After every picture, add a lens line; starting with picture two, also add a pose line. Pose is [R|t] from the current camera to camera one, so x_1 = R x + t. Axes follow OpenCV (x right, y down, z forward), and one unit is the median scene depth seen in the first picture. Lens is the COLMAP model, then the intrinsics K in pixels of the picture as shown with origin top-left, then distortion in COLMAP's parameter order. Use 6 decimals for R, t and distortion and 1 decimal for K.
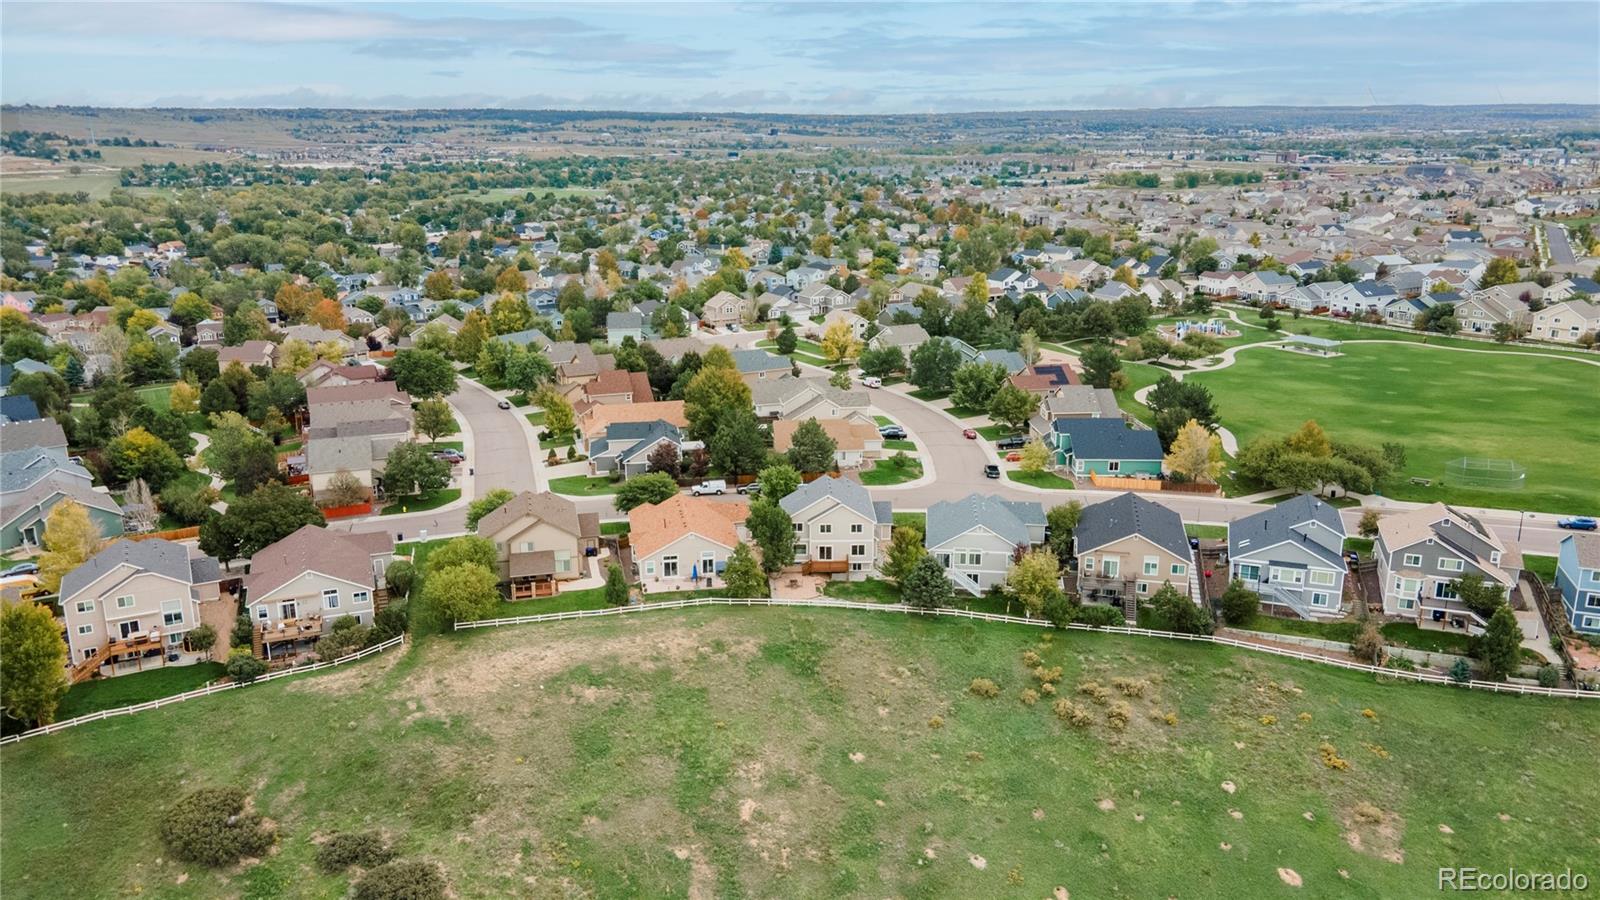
lens RADIAL K [[1139.6, 0, 794.6], [0, 1139.6, 455.4], [0, 0, 1]] dist [0.042274, -0.002318]
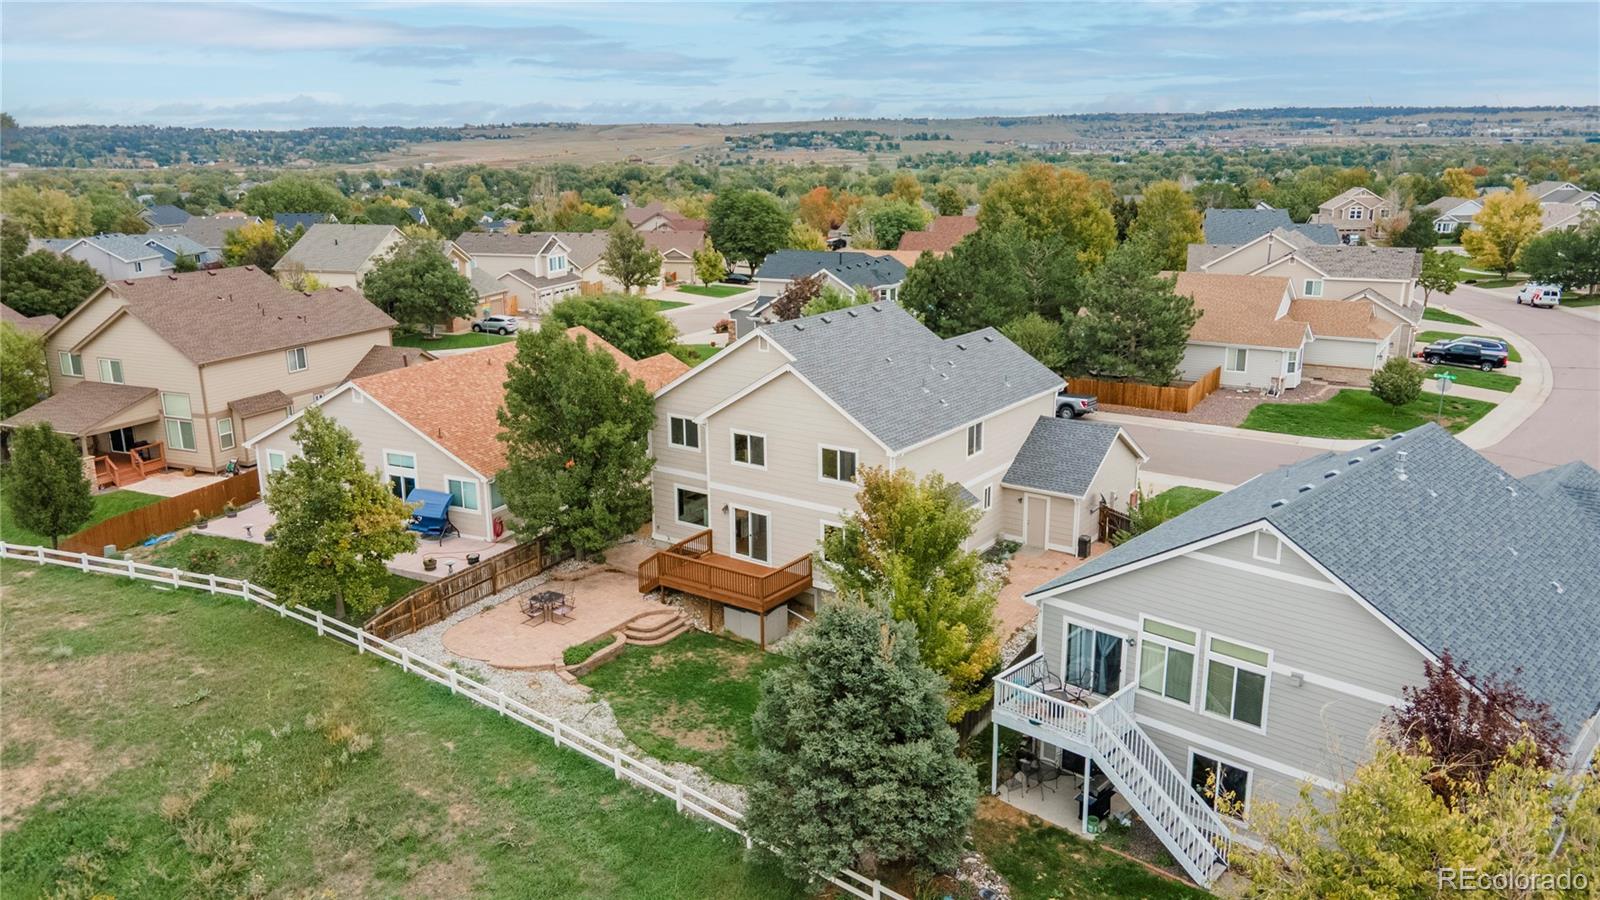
lens RADIAL K [[1159.5, 0, 795.4], [0, 1159.5, 448.9], [0, 0, 1]] dist [0.006260, 0.062197]
pose [[0.800954, 0.147407, -0.580297, 0.204938], [-0.155284, 0.987198, 0.036437, 0.051990], [0.578238, 0.060927, 0.813590, 0.772223]]
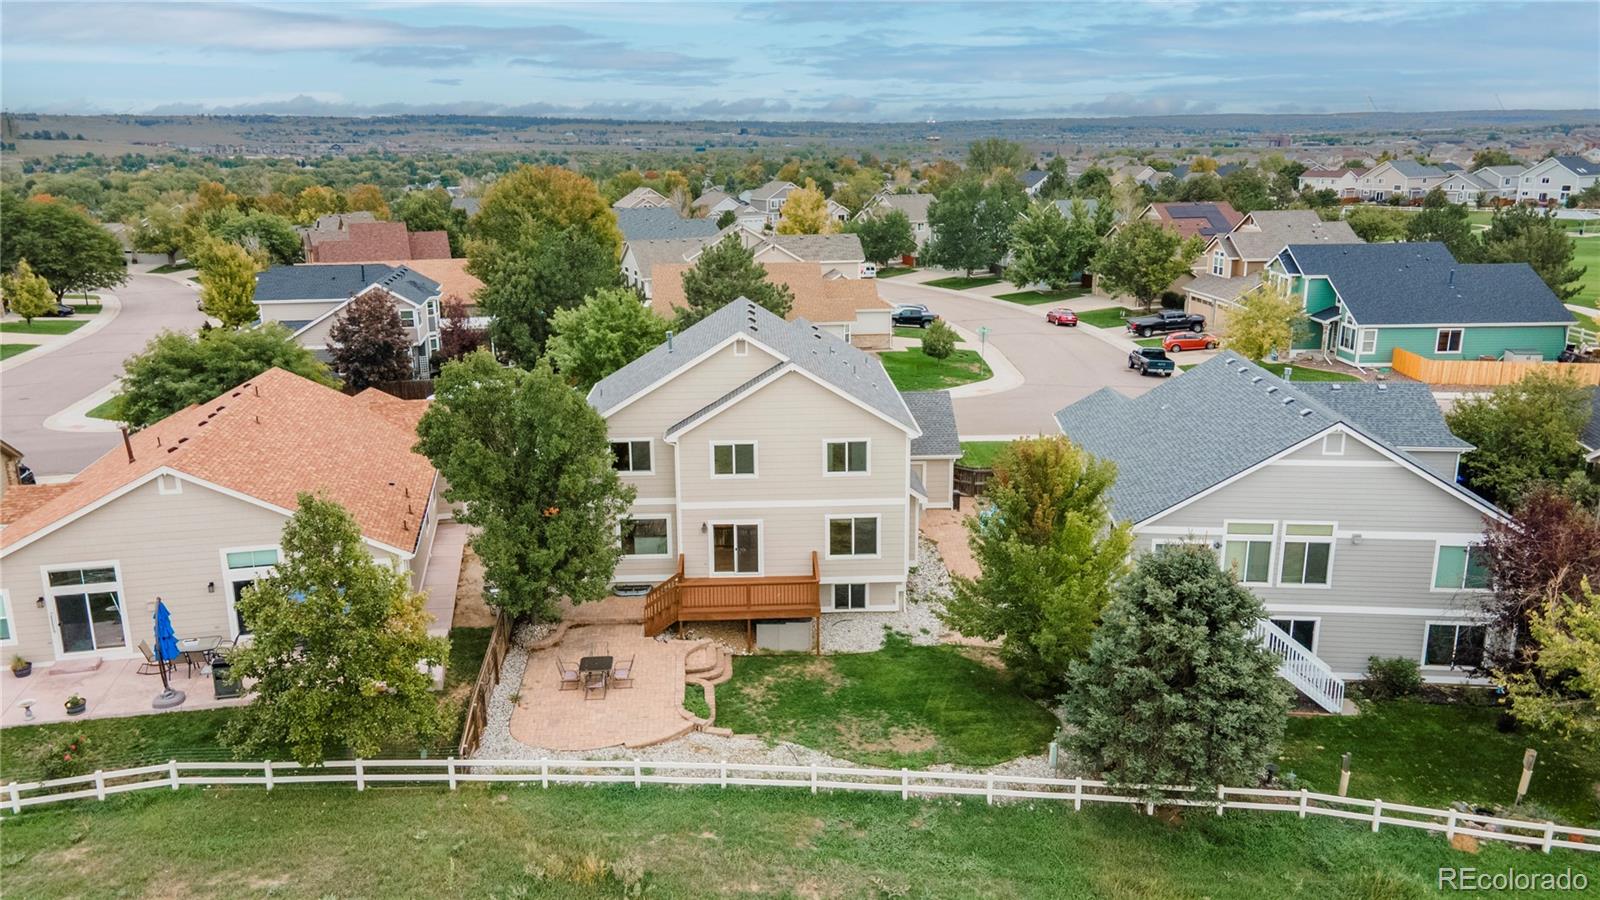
lens RADIAL K [[1159.5, 0, 795.4], [0, 1159.5, 448.9], [0, 0, 1]] dist [0.006260, 0.062197]
pose [[0.999694, -0.011621, 0.021859, 0.035937], [0.011958, 0.999811, -0.015341, 0.066398], [-0.021677, 0.015598, 0.999643, 0.724612]]
